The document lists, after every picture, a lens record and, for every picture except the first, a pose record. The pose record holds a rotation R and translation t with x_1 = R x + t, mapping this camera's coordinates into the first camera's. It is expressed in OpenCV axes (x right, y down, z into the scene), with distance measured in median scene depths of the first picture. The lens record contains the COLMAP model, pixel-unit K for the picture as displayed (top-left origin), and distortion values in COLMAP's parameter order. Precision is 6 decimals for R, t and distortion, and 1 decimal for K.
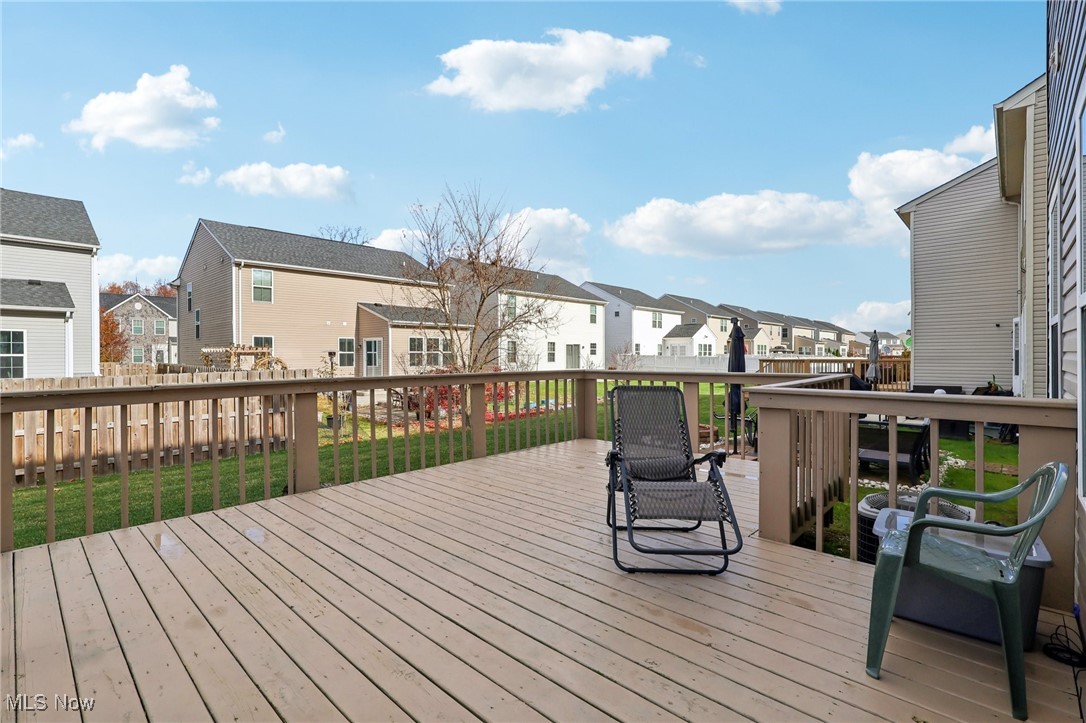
lens RADIAL K [[500.8, 0, 543.0], [0, 500.8, 361.5], [0, 0, 1]] dist [0.000045, -0.000023]
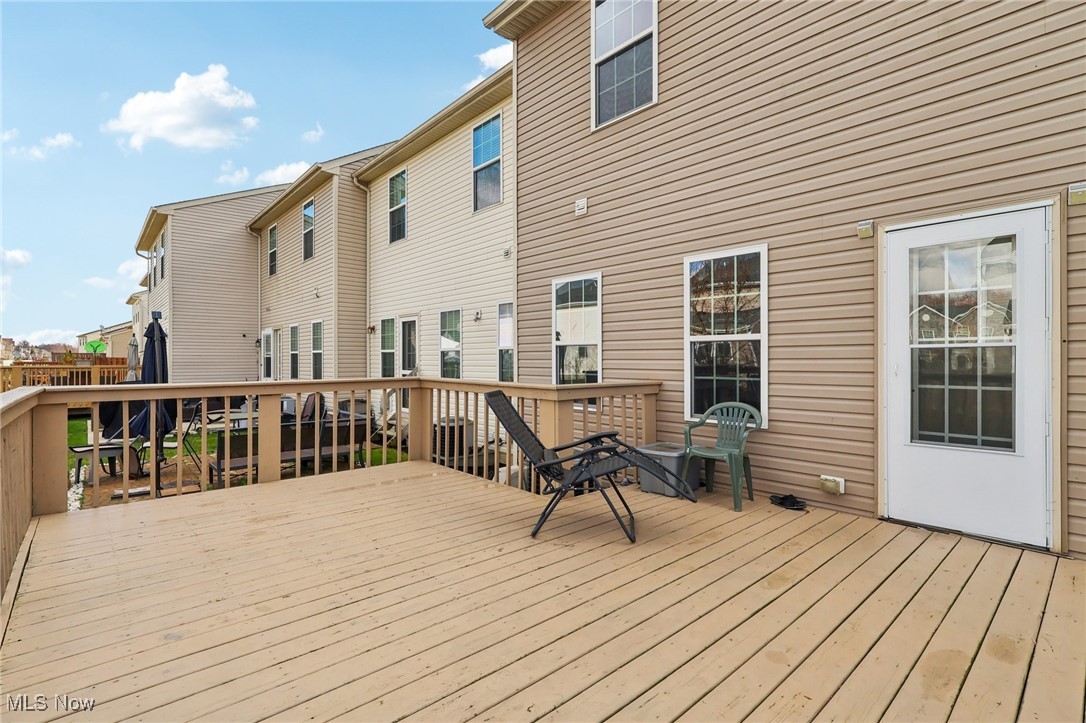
lens RADIAL K [[506.2, 0, 539.1], [0, 506.2, 355.6], [0, 0, 1]] dist [-0.002412, -0.000365]
pose [[0.089949, 0.011563, 0.995879, -0.883358], [0.011899, 0.999849, -0.012684, -0.008463], [-0.995875, 0.012991, 0.089798, 0.930318]]
